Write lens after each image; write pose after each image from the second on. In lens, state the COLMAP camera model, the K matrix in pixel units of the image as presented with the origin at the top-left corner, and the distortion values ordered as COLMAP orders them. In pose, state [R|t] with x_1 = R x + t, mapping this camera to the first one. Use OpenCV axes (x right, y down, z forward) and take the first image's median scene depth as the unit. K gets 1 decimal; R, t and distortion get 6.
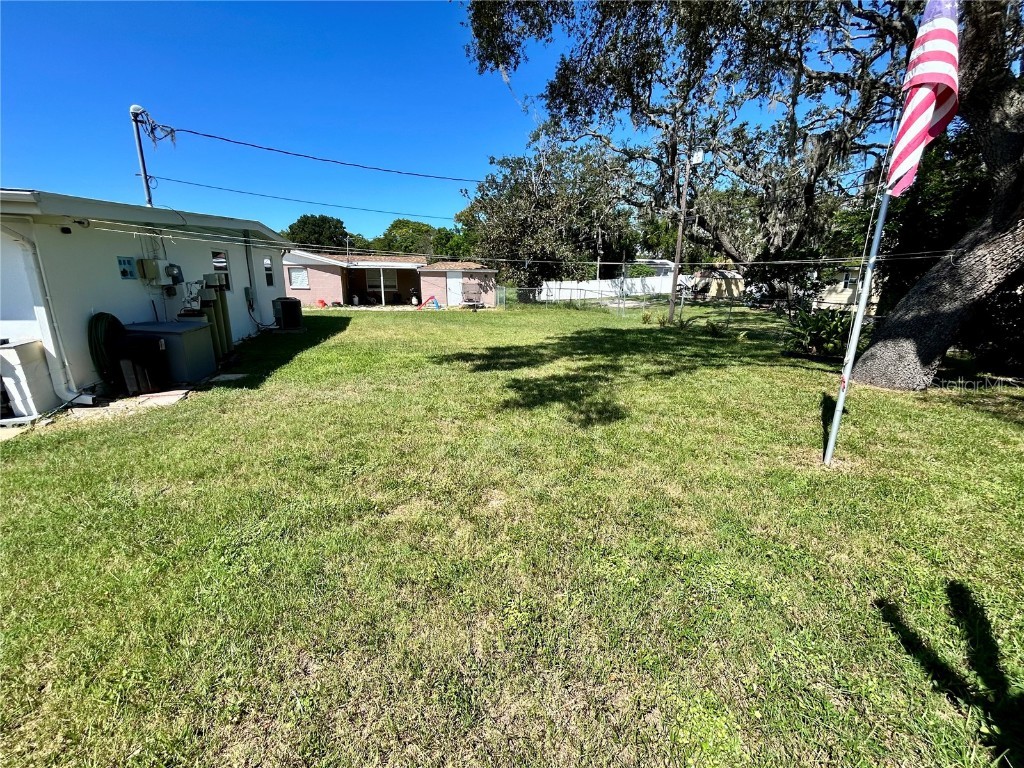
lens RADIAL K [[417.0, 0, 512.4], [0, 417.0, 384.0], [0, 0, 1]] dist [0.000819, 0.000655]
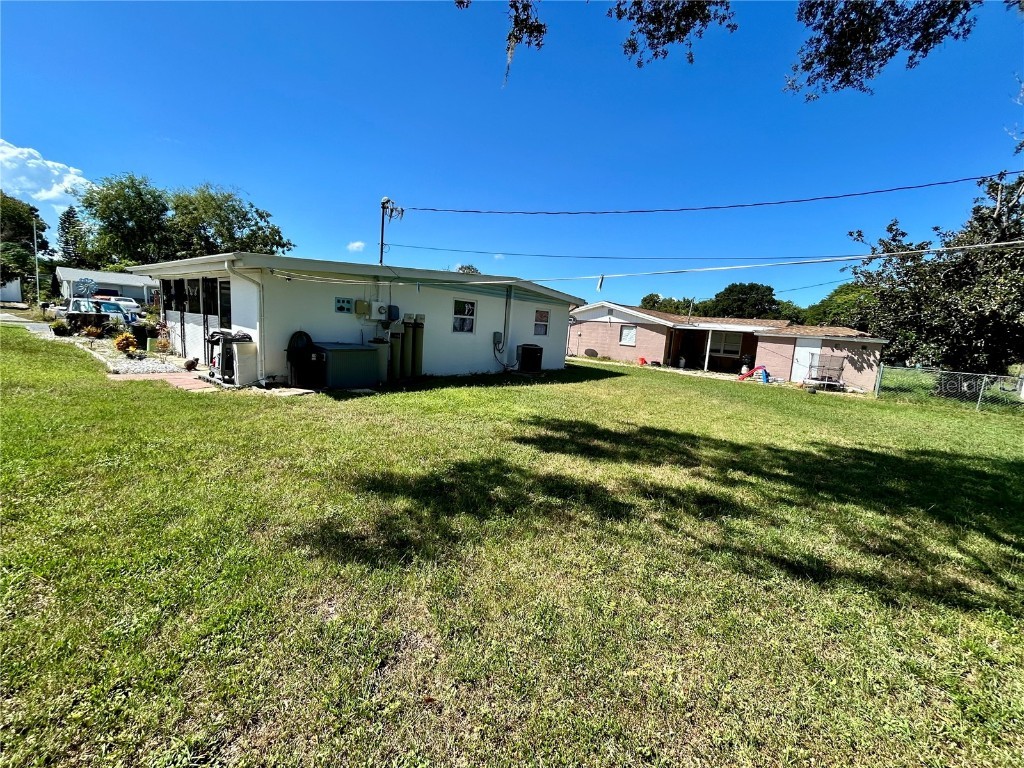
lens RADIAL K [[417.0, 0, 512.3], [0, 417.0, 382.4], [0, 0, 1]] dist [0.000819, 0.000655]
pose [[0.586007, 0.139135, -0.798271, 0.159971], [-0.263485, 0.964331, -0.025345, -0.036111], [0.766271, 0.225185, 0.601764, 0.167251]]
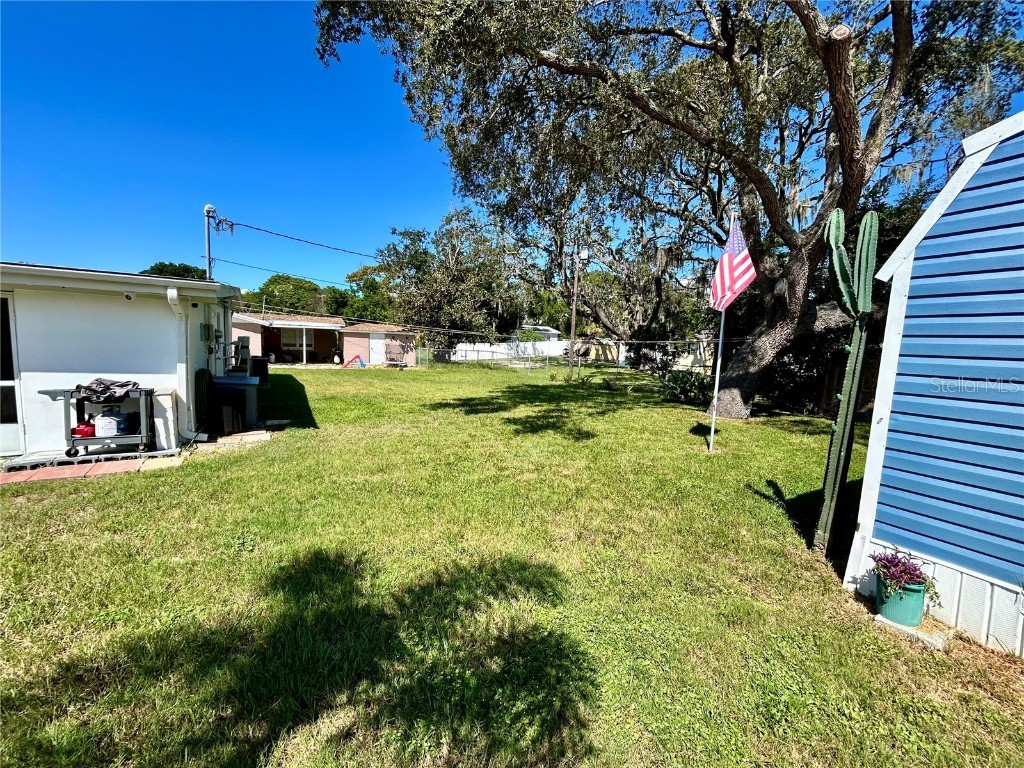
lens RADIAL K [[417.0, 0, 510.8], [0, 417.0, 386.0], [0, 0, 1]] dist [0.000819, 0.000655]
pose [[0.962820, -0.003158, 0.270125, -0.101351], [0.039828, 0.990664, -0.130381, 0.018262], [-0.267191, 0.136292, 0.953957, -0.096930]]
